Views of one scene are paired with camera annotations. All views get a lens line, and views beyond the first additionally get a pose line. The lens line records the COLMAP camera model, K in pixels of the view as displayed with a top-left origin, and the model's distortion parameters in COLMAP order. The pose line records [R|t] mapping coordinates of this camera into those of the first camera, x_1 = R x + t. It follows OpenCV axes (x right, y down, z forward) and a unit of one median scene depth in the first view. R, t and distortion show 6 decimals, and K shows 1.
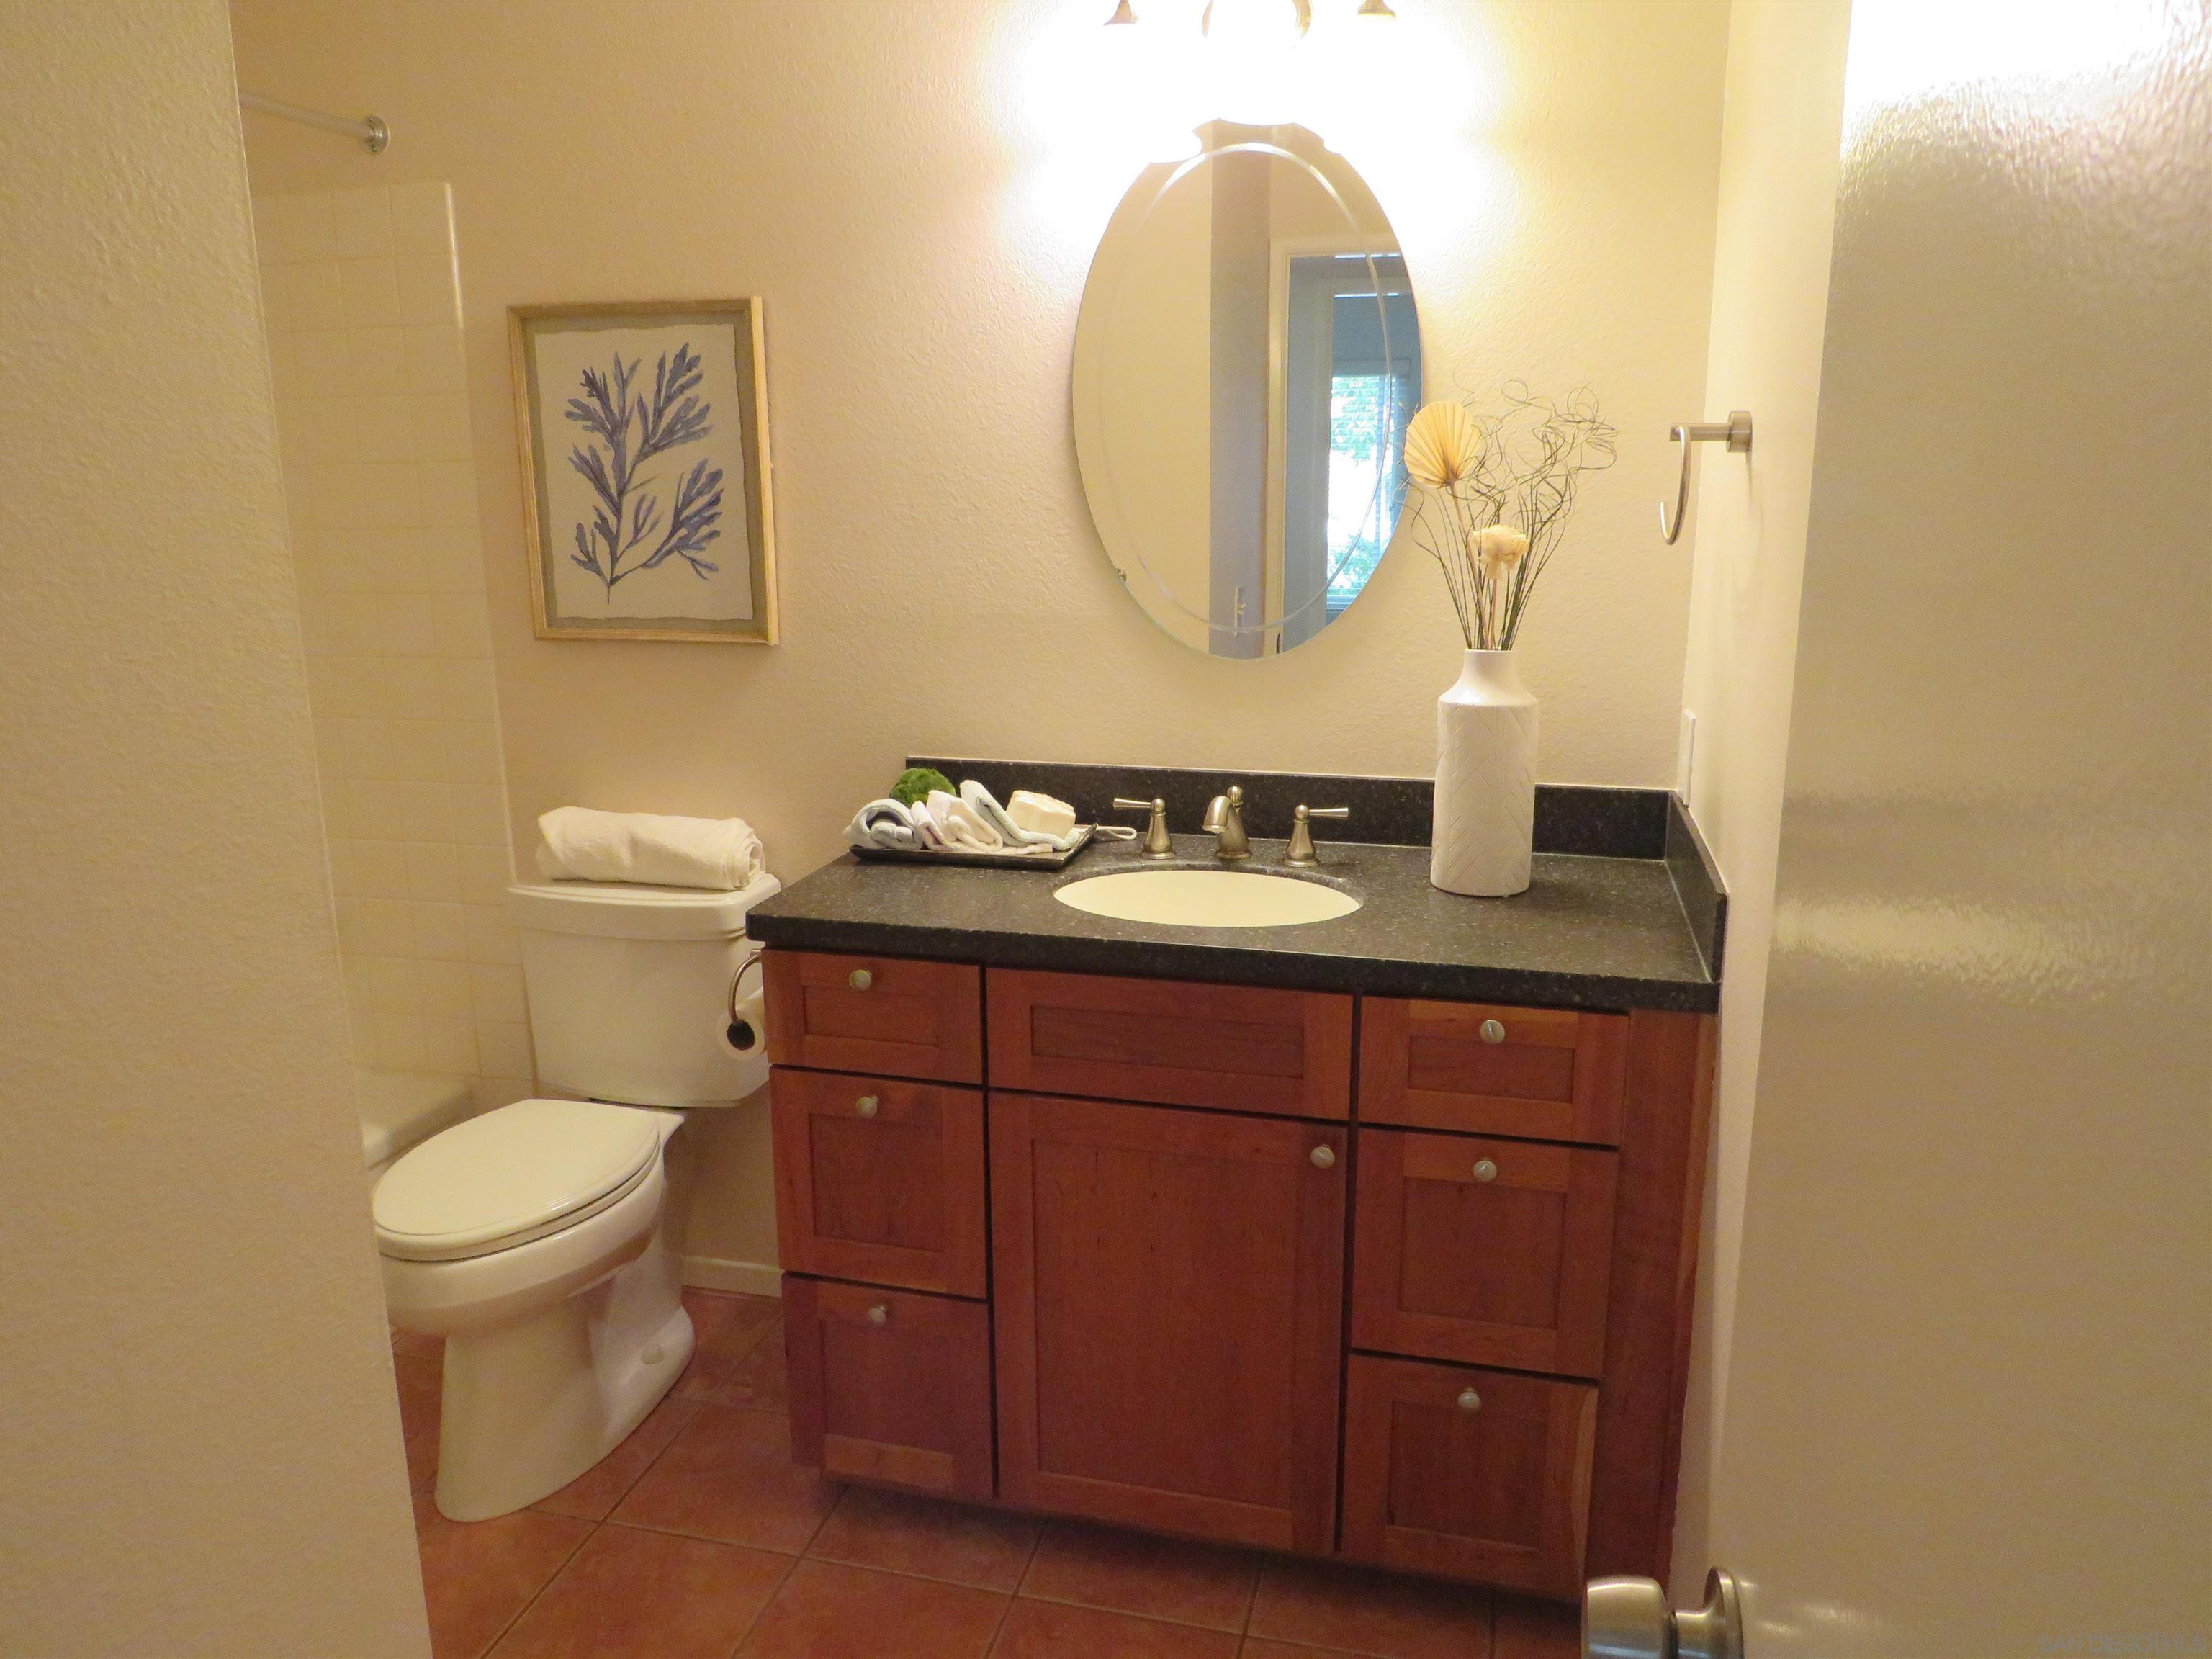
lens RADIAL K [[1566.6, 0, 1100.3], [0, 1566.6, 835.5], [0, 0, 1]] dist [-0.024668, 0.006085]
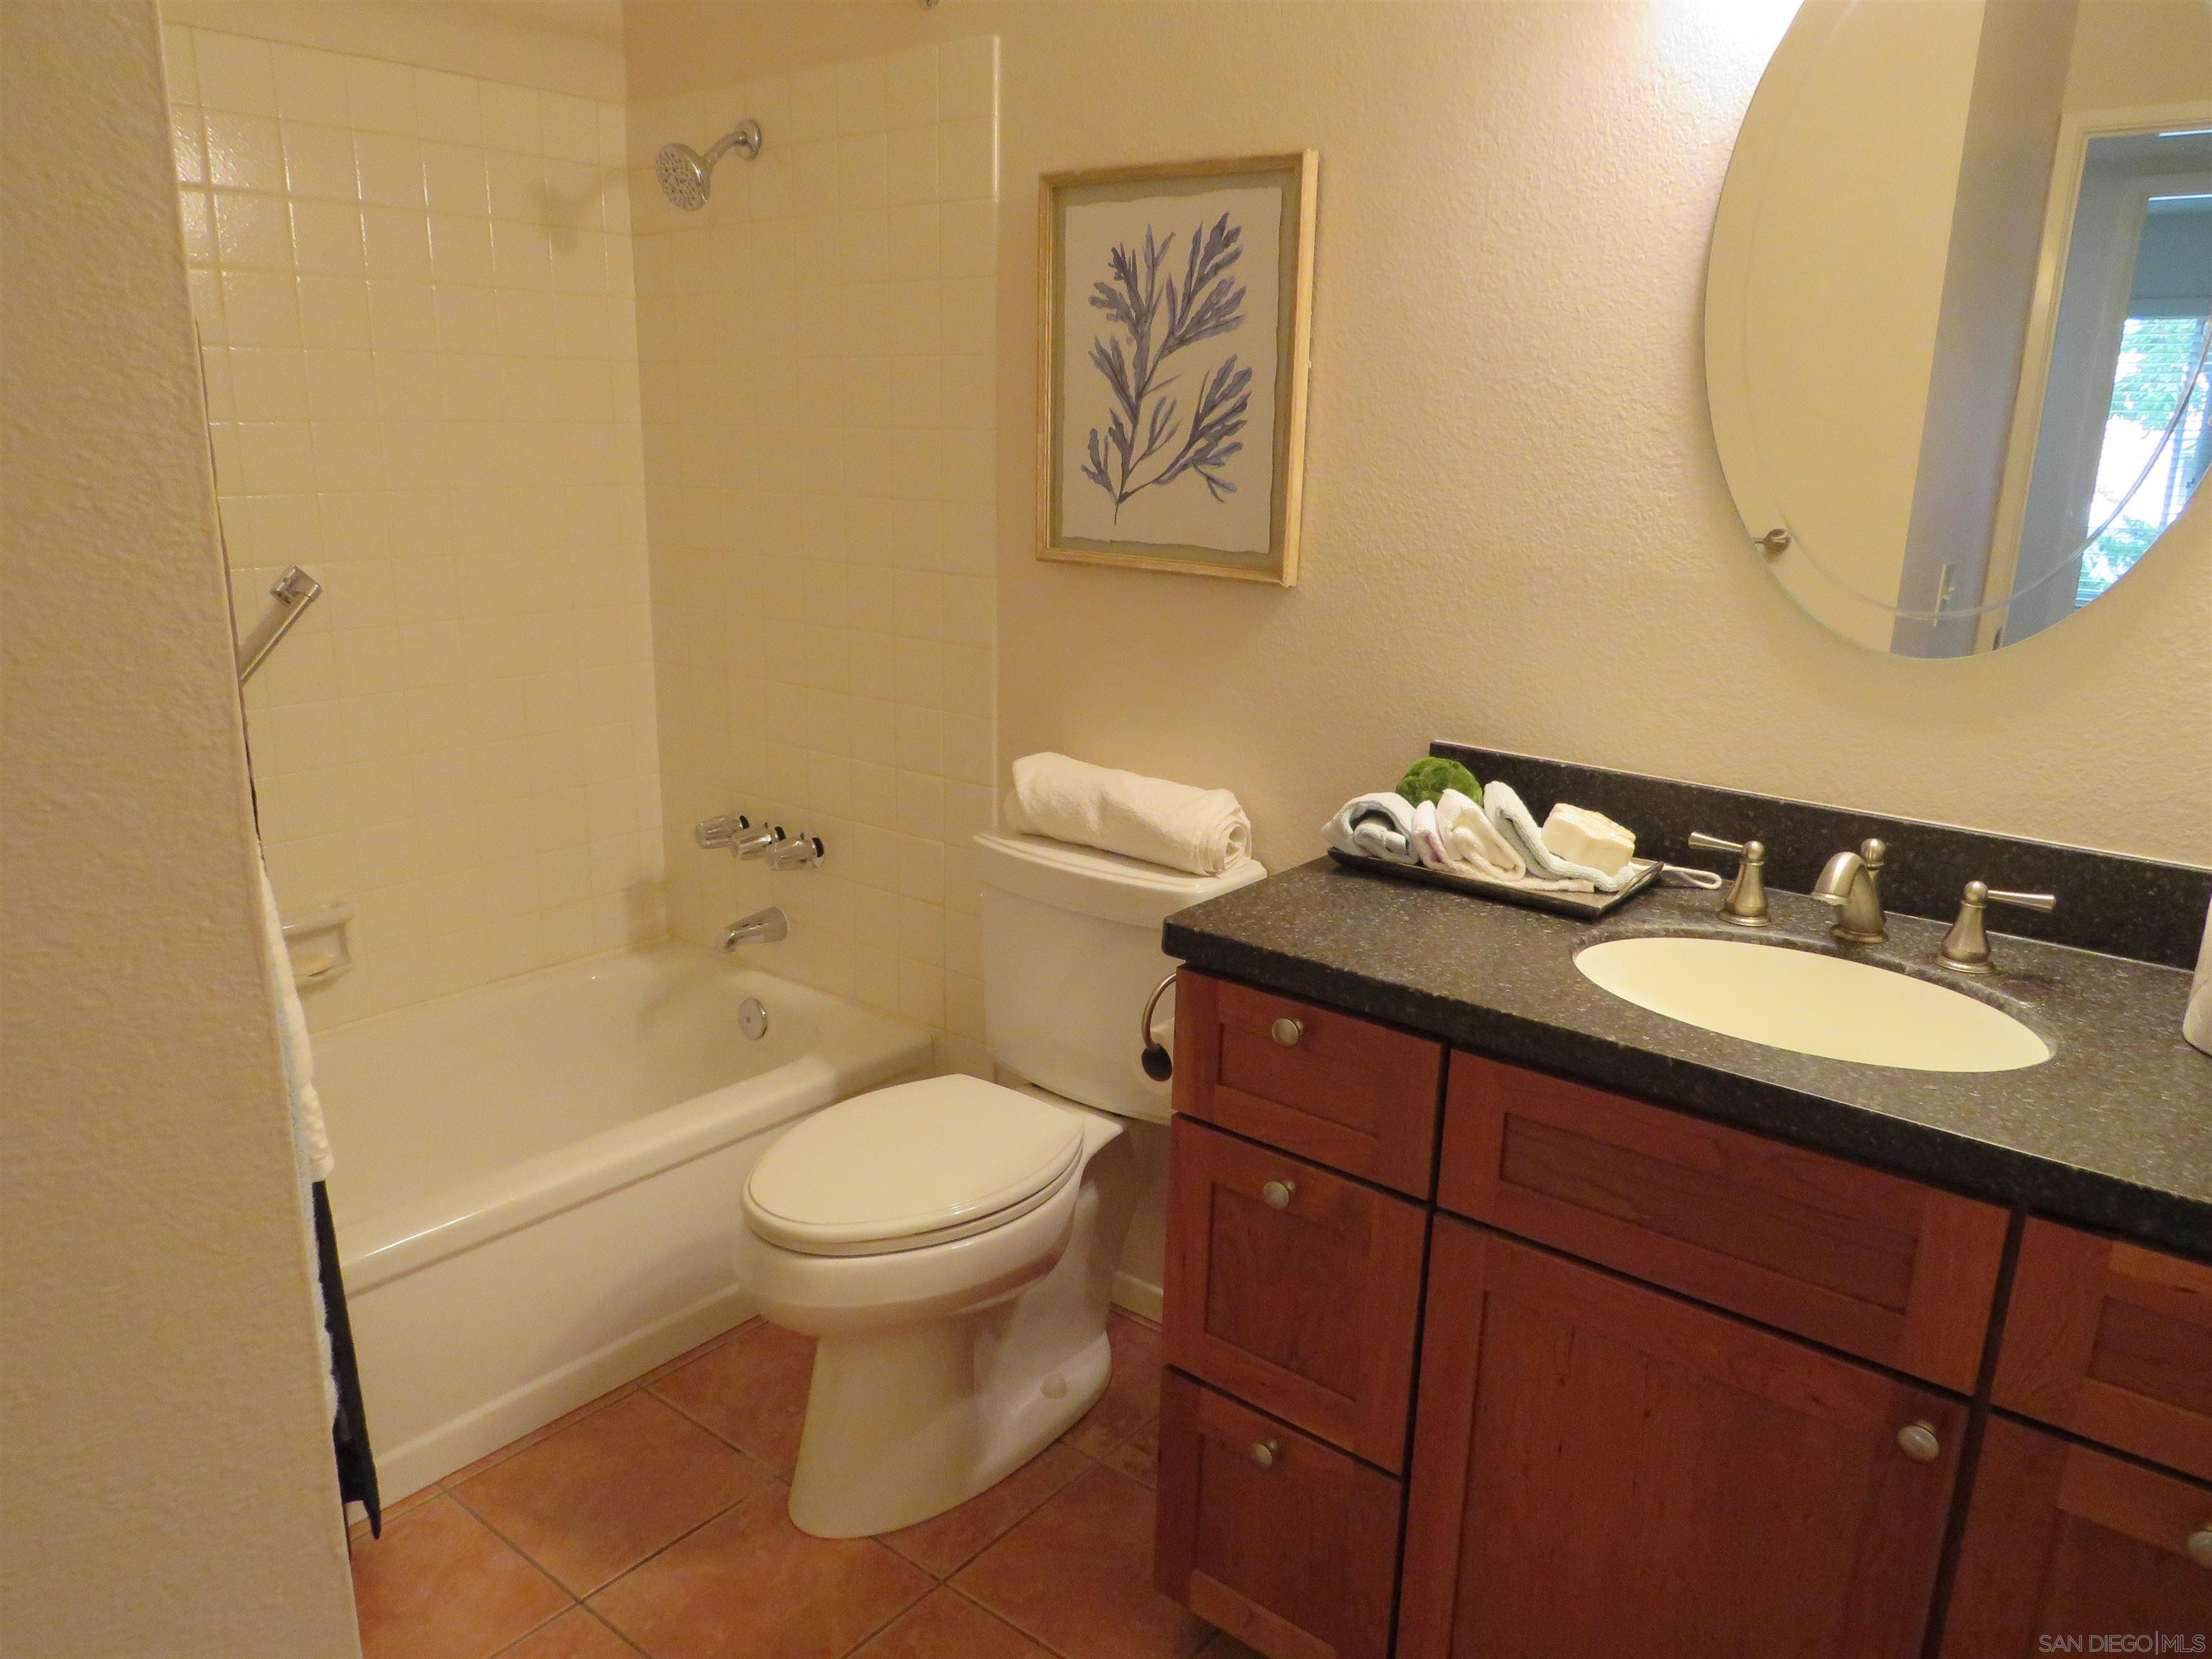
lens RADIAL K [[1566.6, 0, 1106.9], [0, 1566.6, 828.5], [0, 0, 1]] dist [-0.024668, 0.006085]
pose [[0.913552, 0.133480, -0.384195, 0.037798], [-0.123317, 0.991051, 0.051090, -0.027863], [0.387577, 0.000704, 0.921837, 0.220195]]
